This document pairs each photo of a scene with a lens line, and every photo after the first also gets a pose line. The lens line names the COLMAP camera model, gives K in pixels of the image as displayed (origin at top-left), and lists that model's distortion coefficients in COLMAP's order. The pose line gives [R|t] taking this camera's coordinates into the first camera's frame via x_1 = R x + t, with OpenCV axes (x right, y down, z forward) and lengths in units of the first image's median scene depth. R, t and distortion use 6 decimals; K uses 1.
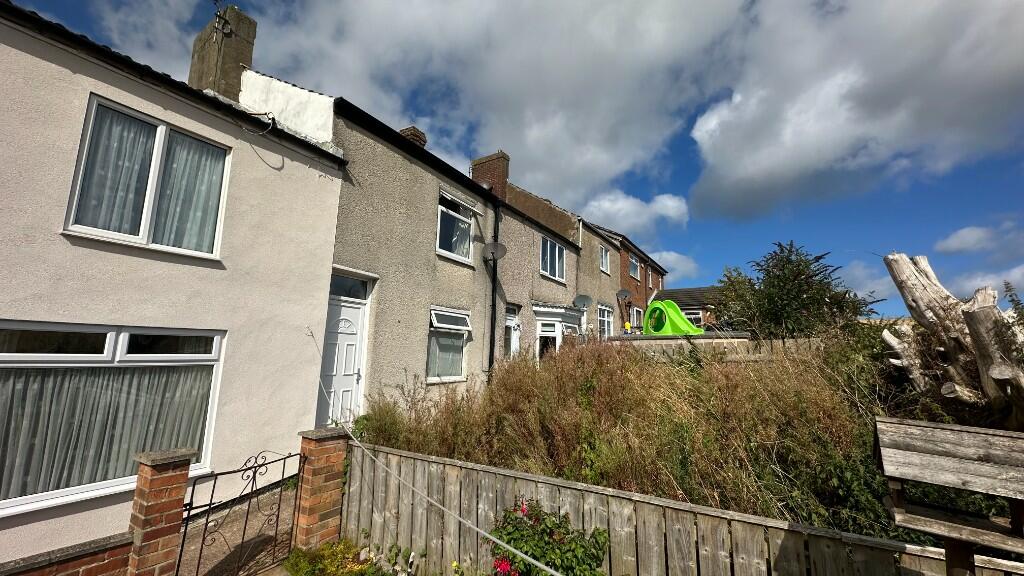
lens RADIAL K [[407.8, 0, 512.0], [0, 407.8, 288.0], [0, 0, 1]] dist [-0.000989, 0.000646]
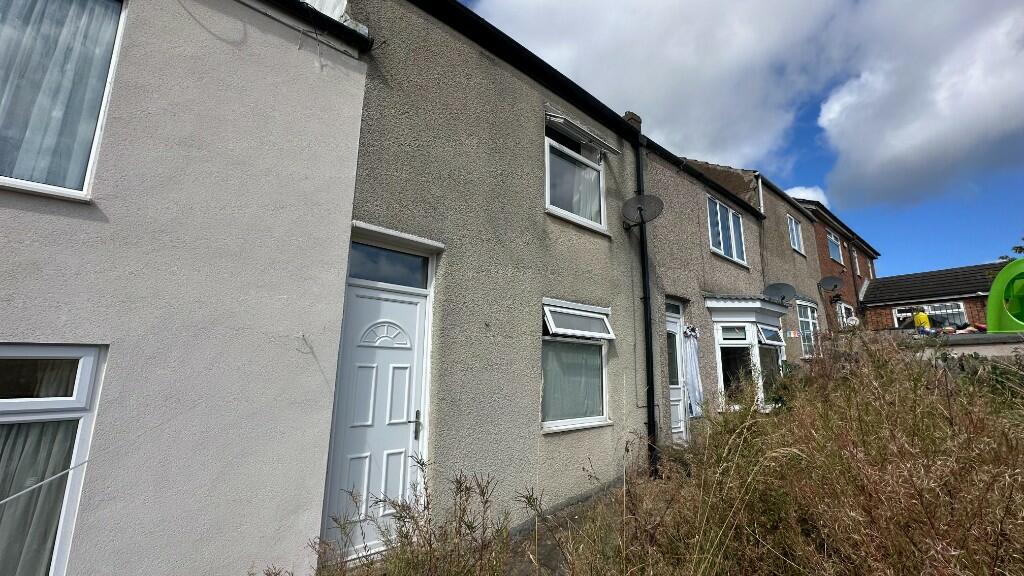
lens RADIAL K [[407.8, 0, 512.0], [0, 407.8, 288.0], [0, 0, 1]] dist [-0.000989, 0.000646]
pose [[0.949995, -0.078313, -0.302284, -0.053466], [0.064799, 0.996409, -0.054496, 0.050304], [0.305467, 0.032183, 0.951659, 0.367990]]
